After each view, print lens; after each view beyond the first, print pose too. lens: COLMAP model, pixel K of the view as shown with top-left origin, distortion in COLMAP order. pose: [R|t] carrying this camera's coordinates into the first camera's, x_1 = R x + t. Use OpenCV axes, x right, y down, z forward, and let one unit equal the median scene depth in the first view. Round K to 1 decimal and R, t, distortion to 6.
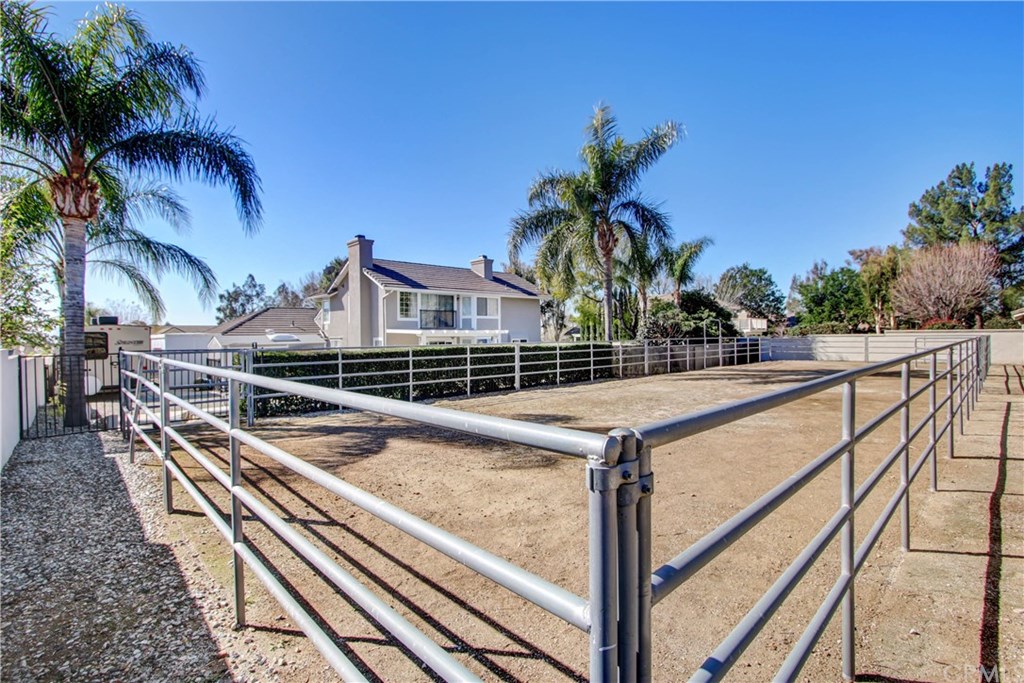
lens RADIAL K [[464.2, 0, 512.0], [0, 464.2, 341.5], [0, 0, 1]] dist [-0.029364, -0.000182]
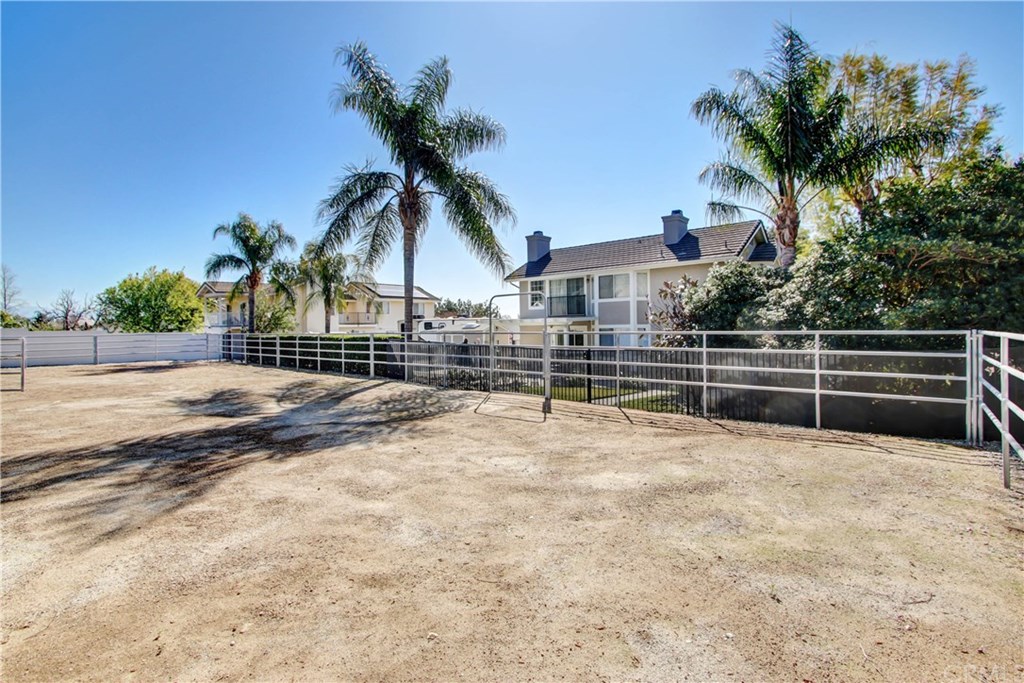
lens RADIAL K [[464.2, 0, 512.0], [0, 464.2, 341.5], [0, 0, 1]] dist [-0.029364, -0.000182]
pose [[0.079844, 0.033492, -0.996245, 1.153717], [0.003168, 0.999422, 0.033853, -0.014377], [0.996802, -0.005859, 0.079692, 1.259691]]
